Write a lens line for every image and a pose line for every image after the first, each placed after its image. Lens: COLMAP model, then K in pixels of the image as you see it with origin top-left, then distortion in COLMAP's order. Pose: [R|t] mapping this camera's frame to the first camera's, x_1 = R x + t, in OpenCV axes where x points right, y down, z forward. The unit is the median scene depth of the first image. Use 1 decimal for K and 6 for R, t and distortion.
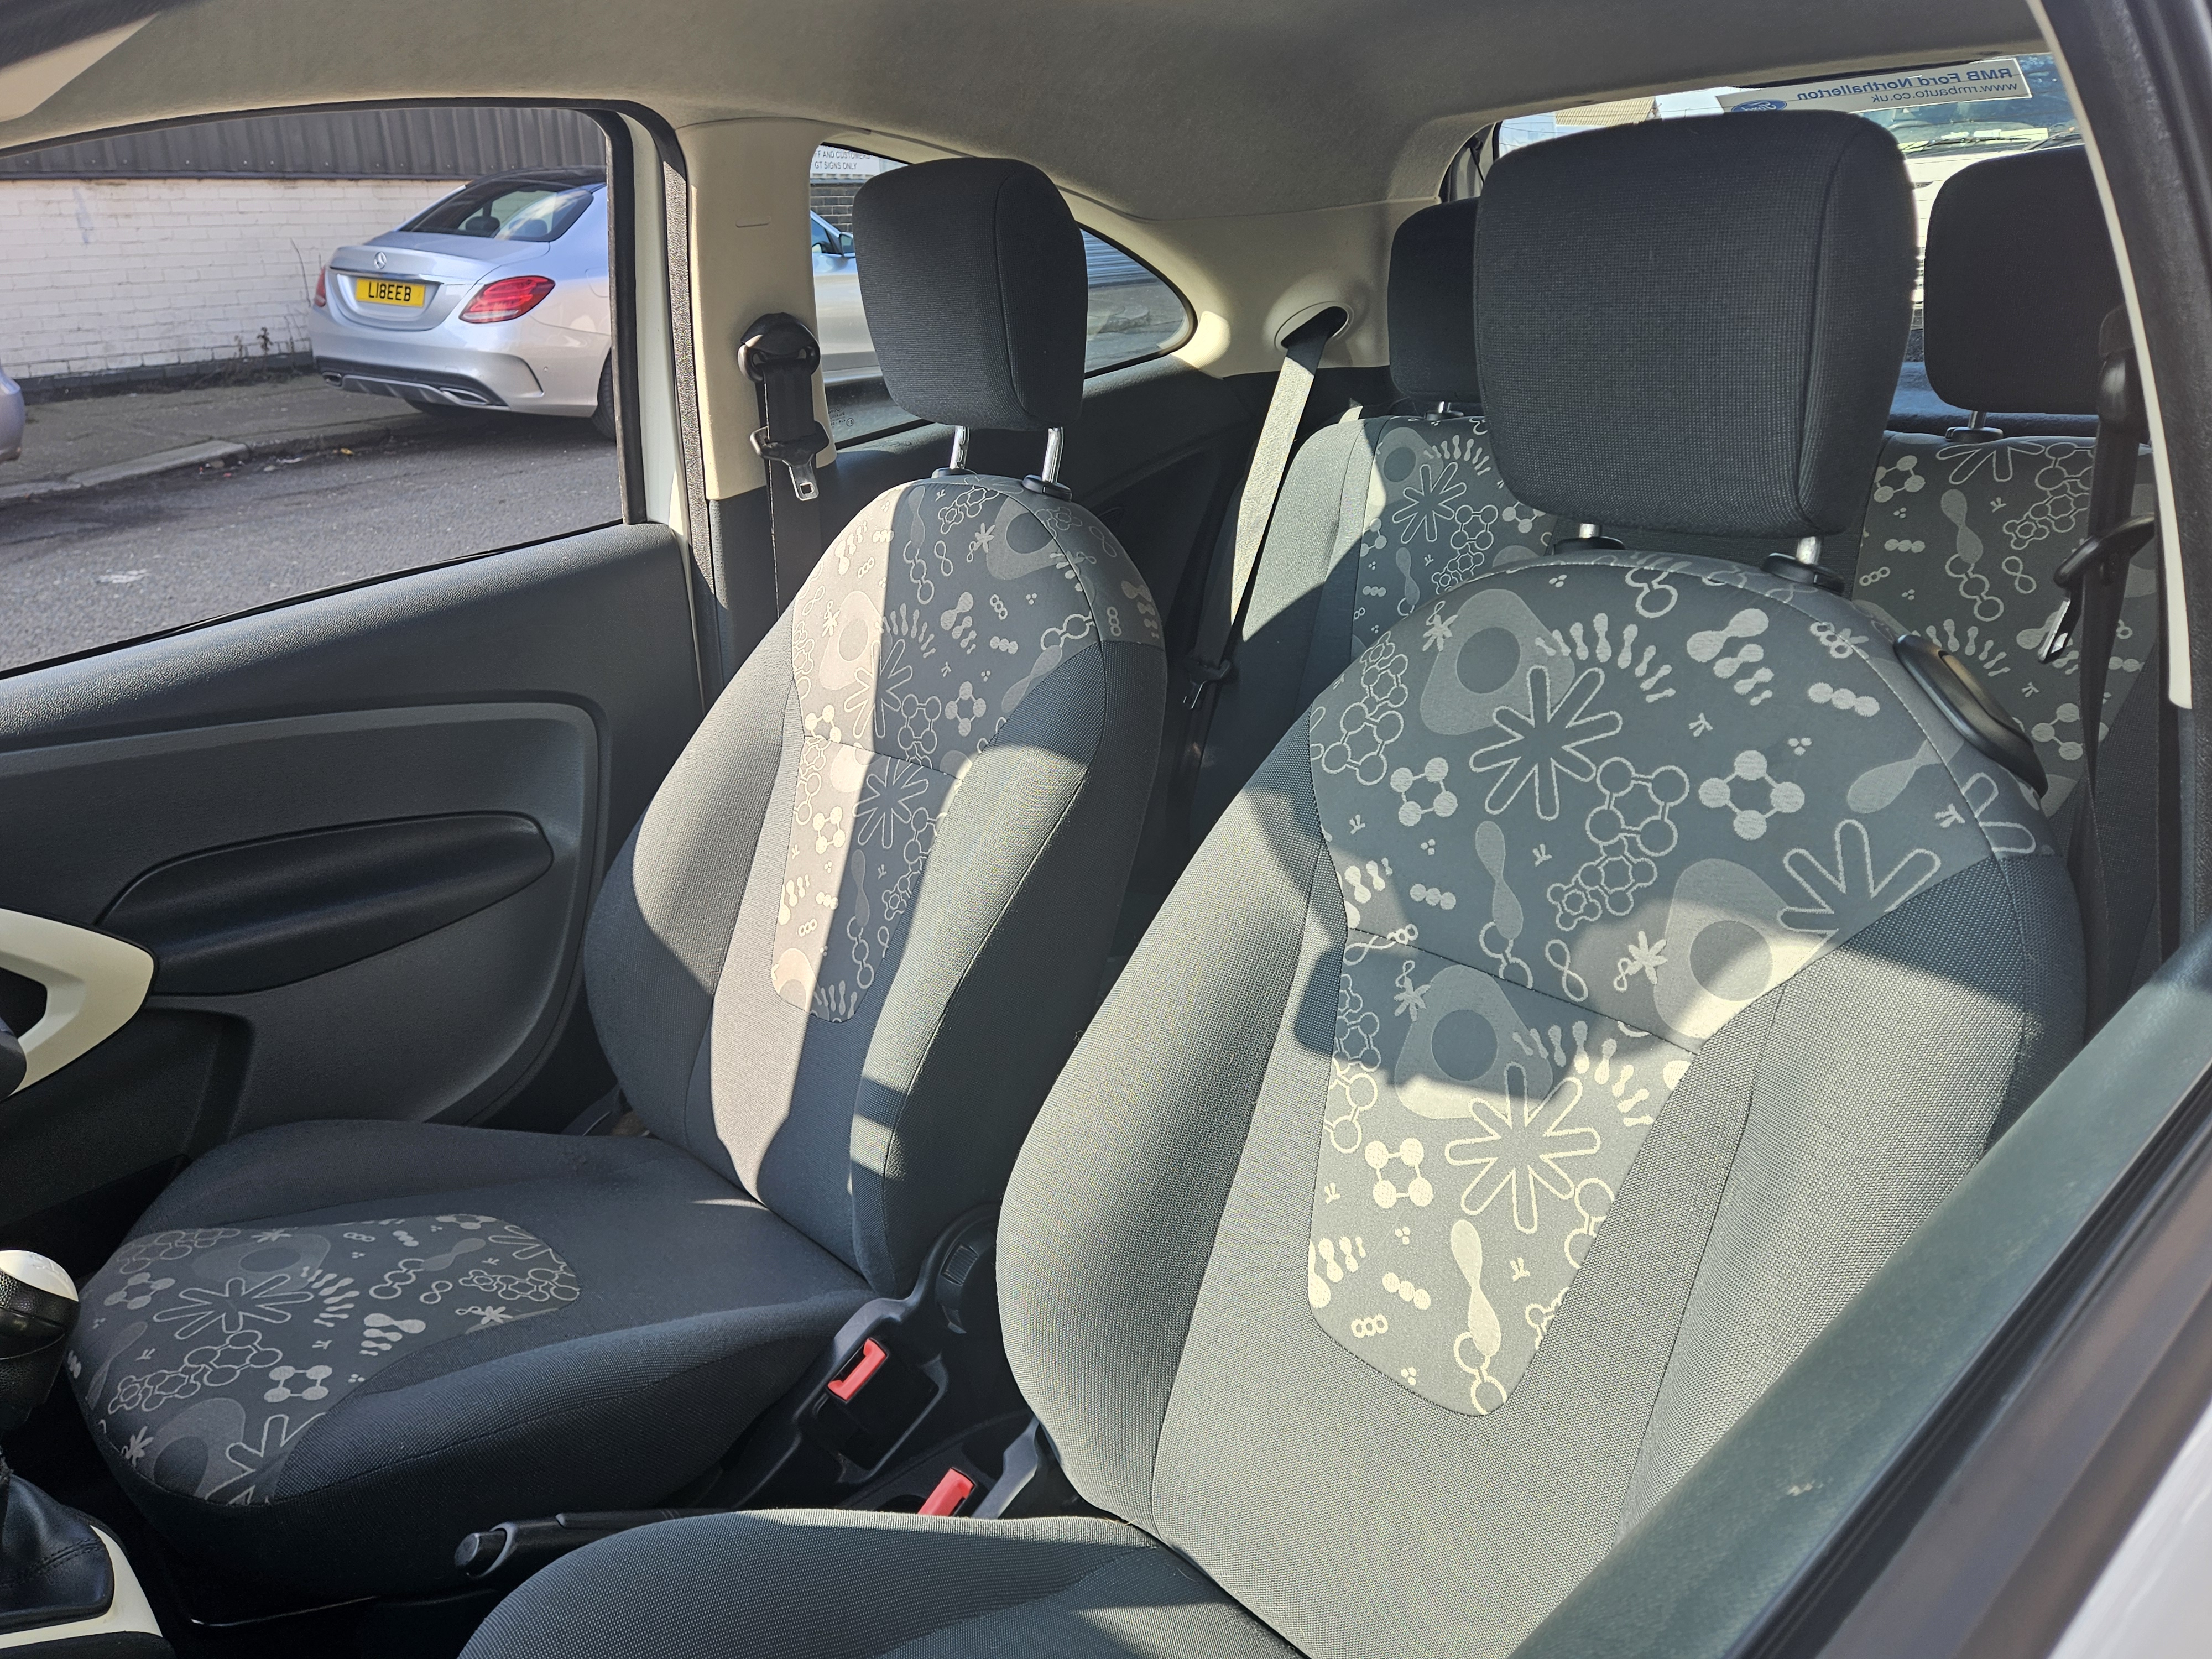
lens RADIAL K [[1677.7, 0, 1095.3], [0, 1677.7, 830.8], [0, 0, 1]] dist [0.070486, -0.053436]
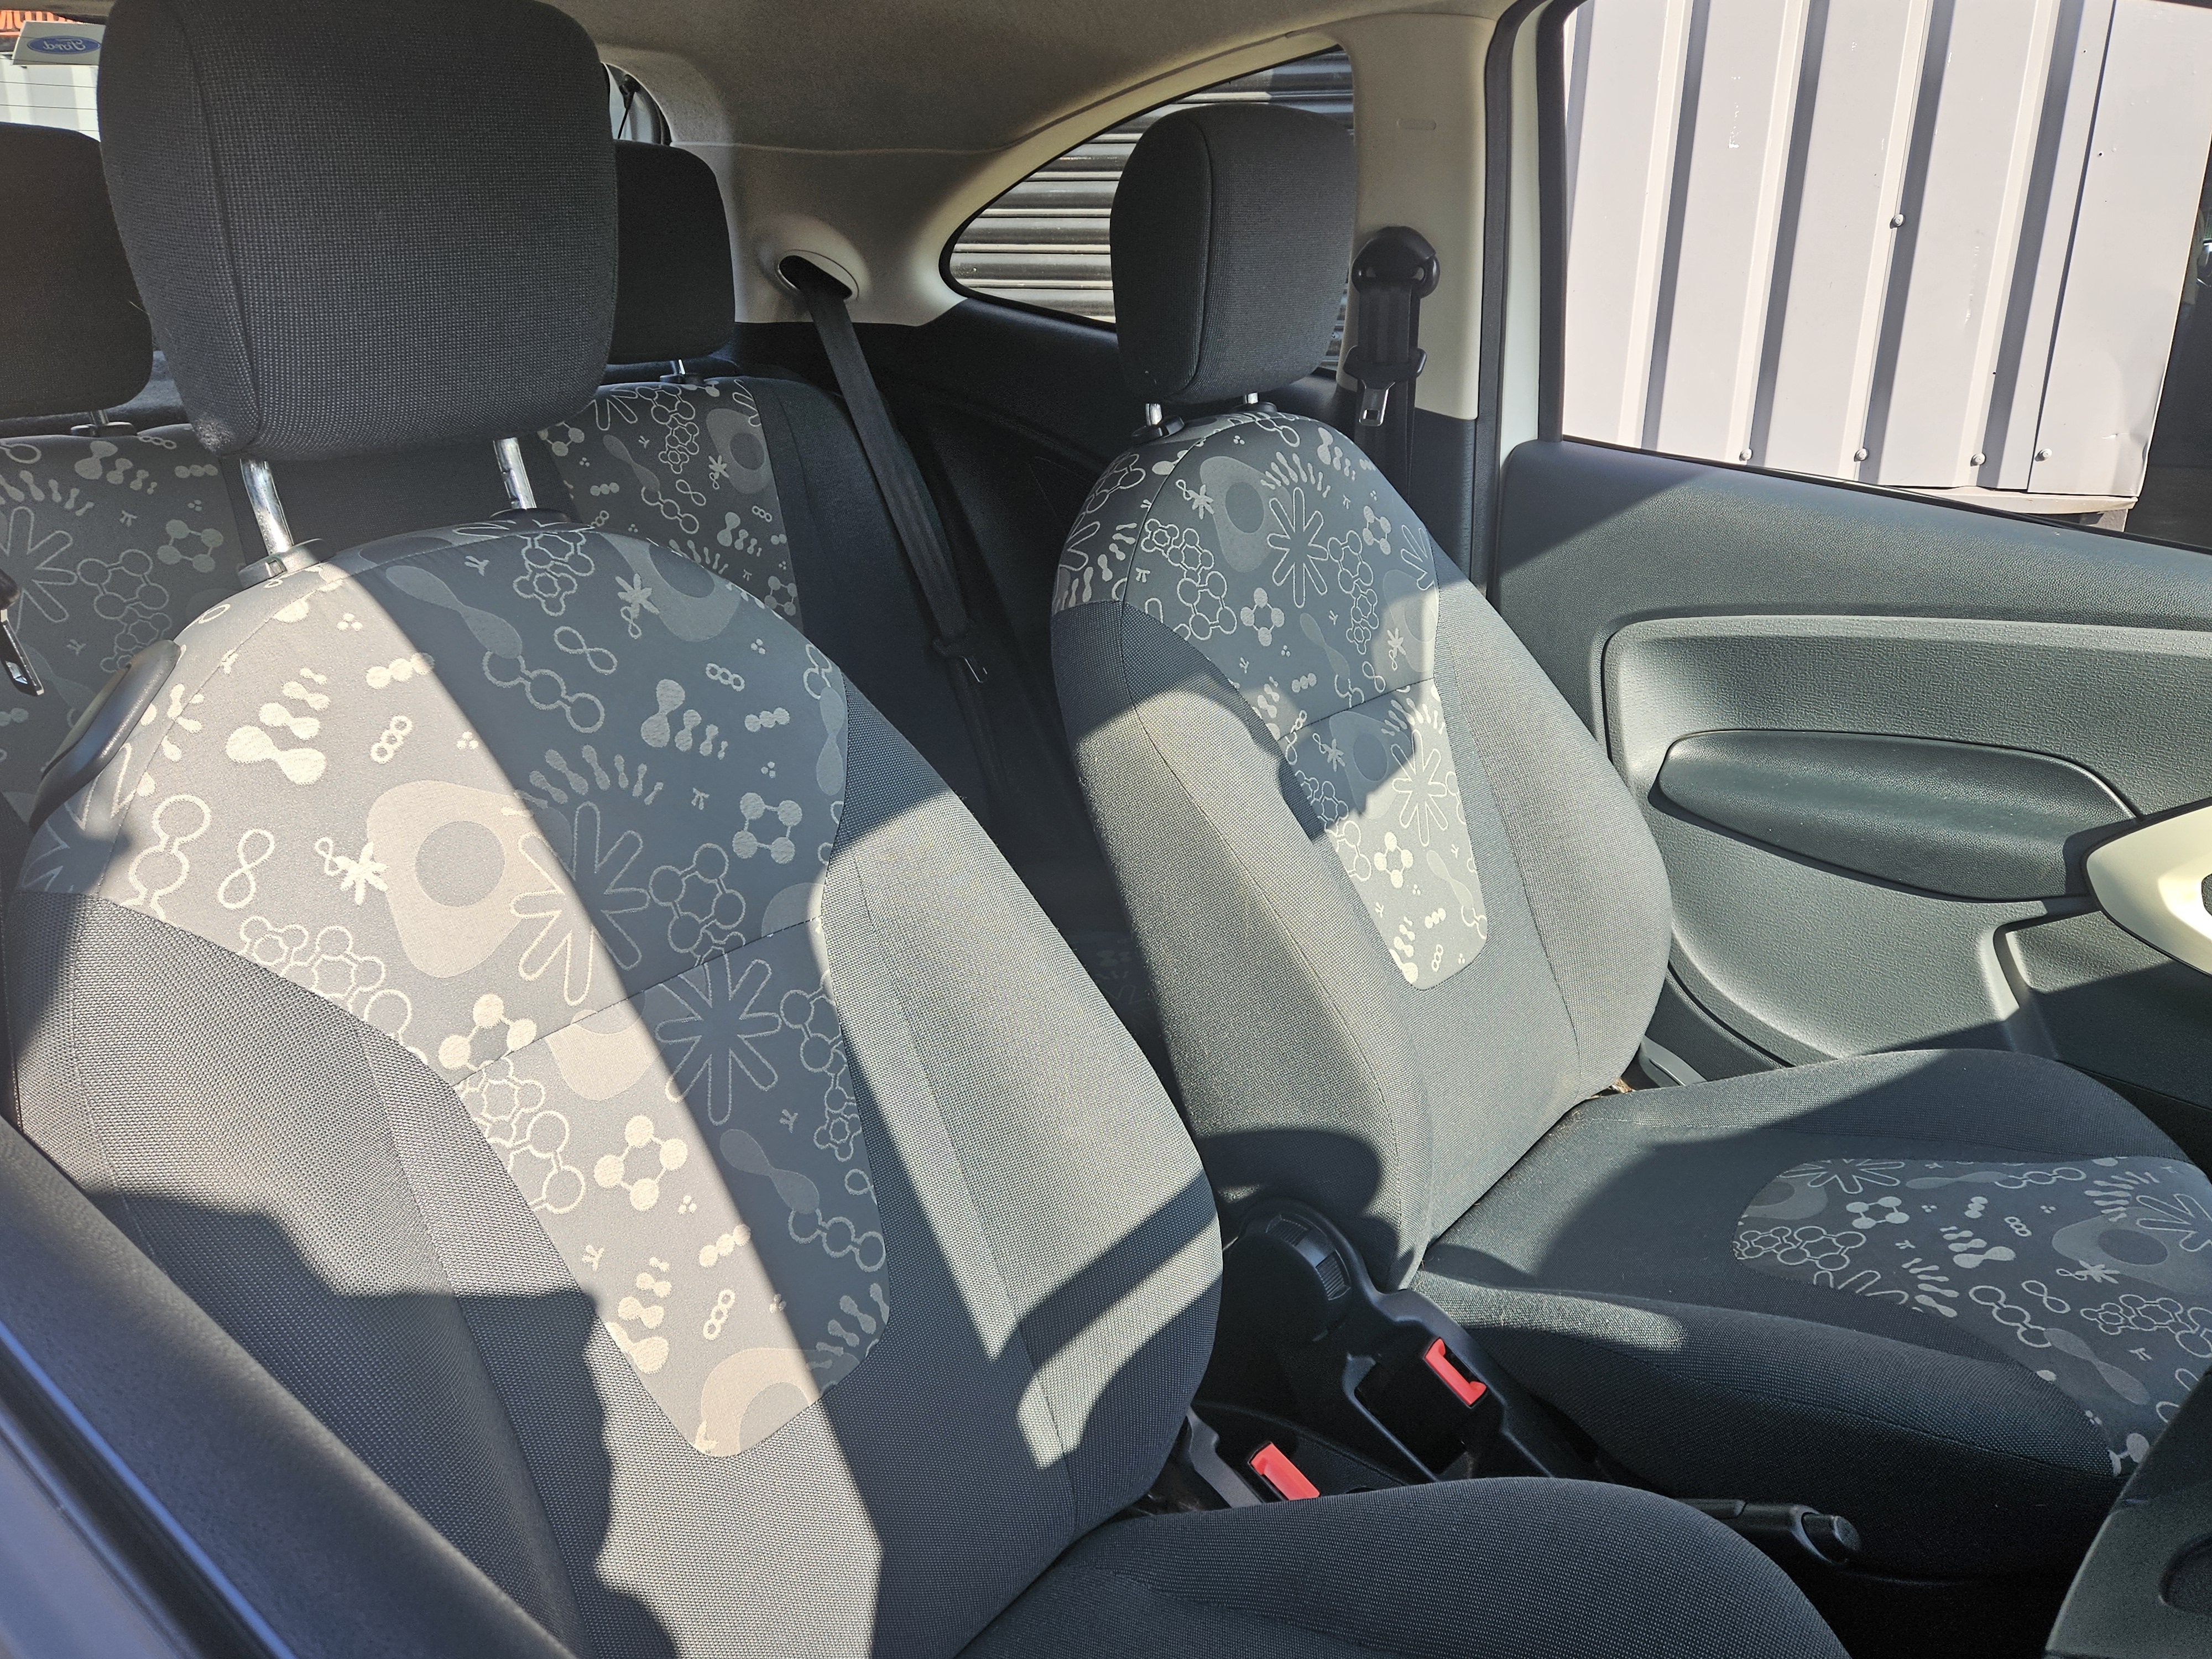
lens RADIAL K [[1677.7, 0, 1120.6], [0, 1677.7, 826.9], [0, 0, 1]] dist [0.070486, -0.053436]
pose [[-0.206953, -0.289334, 0.934589, -0.699774], [0.328079, 0.879433, 0.344907, -0.245815], [-0.921702, 0.377999, -0.087077, 0.872855]]
